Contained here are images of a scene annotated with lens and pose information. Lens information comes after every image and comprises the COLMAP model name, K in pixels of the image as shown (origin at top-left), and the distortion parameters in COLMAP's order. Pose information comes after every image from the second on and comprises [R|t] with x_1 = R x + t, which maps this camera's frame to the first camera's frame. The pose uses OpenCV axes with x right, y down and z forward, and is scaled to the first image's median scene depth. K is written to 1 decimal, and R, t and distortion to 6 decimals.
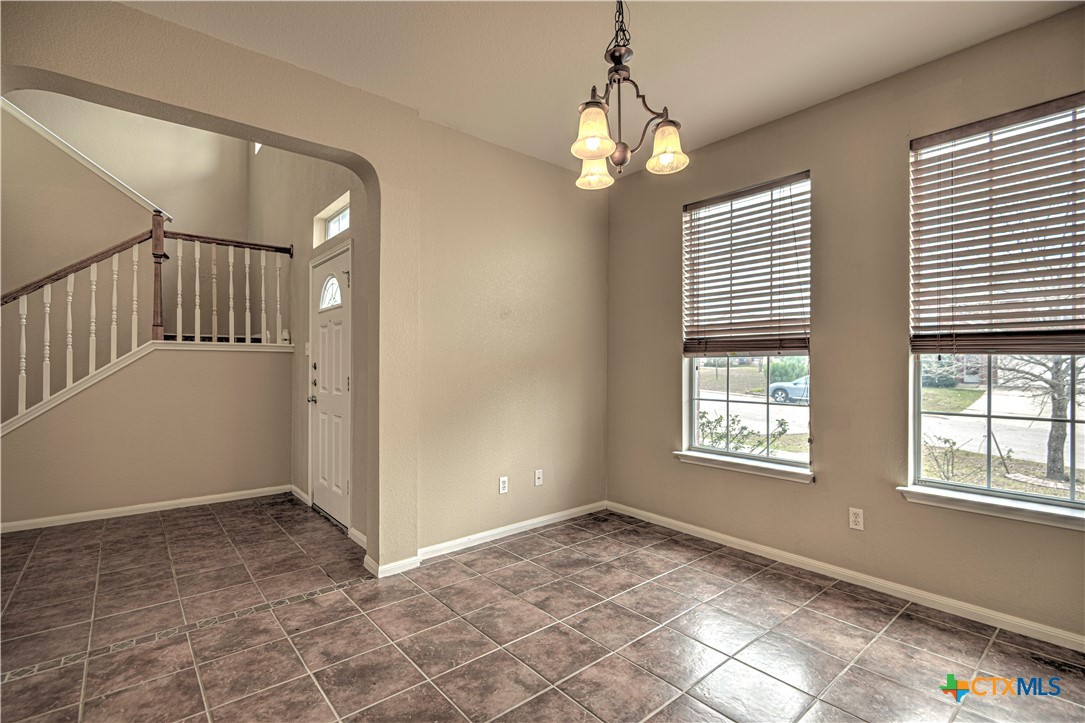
lens RADIAL K [[501.9, 0, 552.0], [0, 501.9, 357.4], [0, 0, 1]] dist [0.011896, -0.007915]
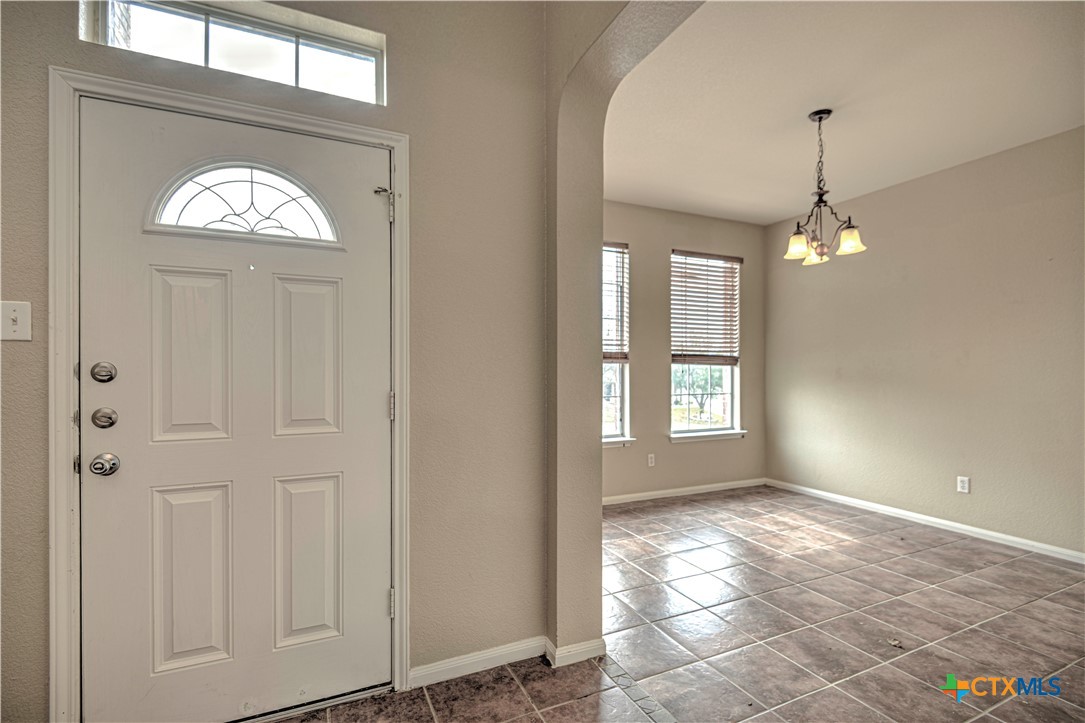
lens RADIAL K [[493.2, 0, 540.2], [0, 493.2, 369.4], [0, 0, 1]] dist [-0.000824, -0.000245]
pose [[0.275821, -0.001455, 0.961208, -1.257335], [-0.016903, 0.999837, 0.006364, 0.010080], [-0.961060, -0.018002, 0.275752, 1.040788]]
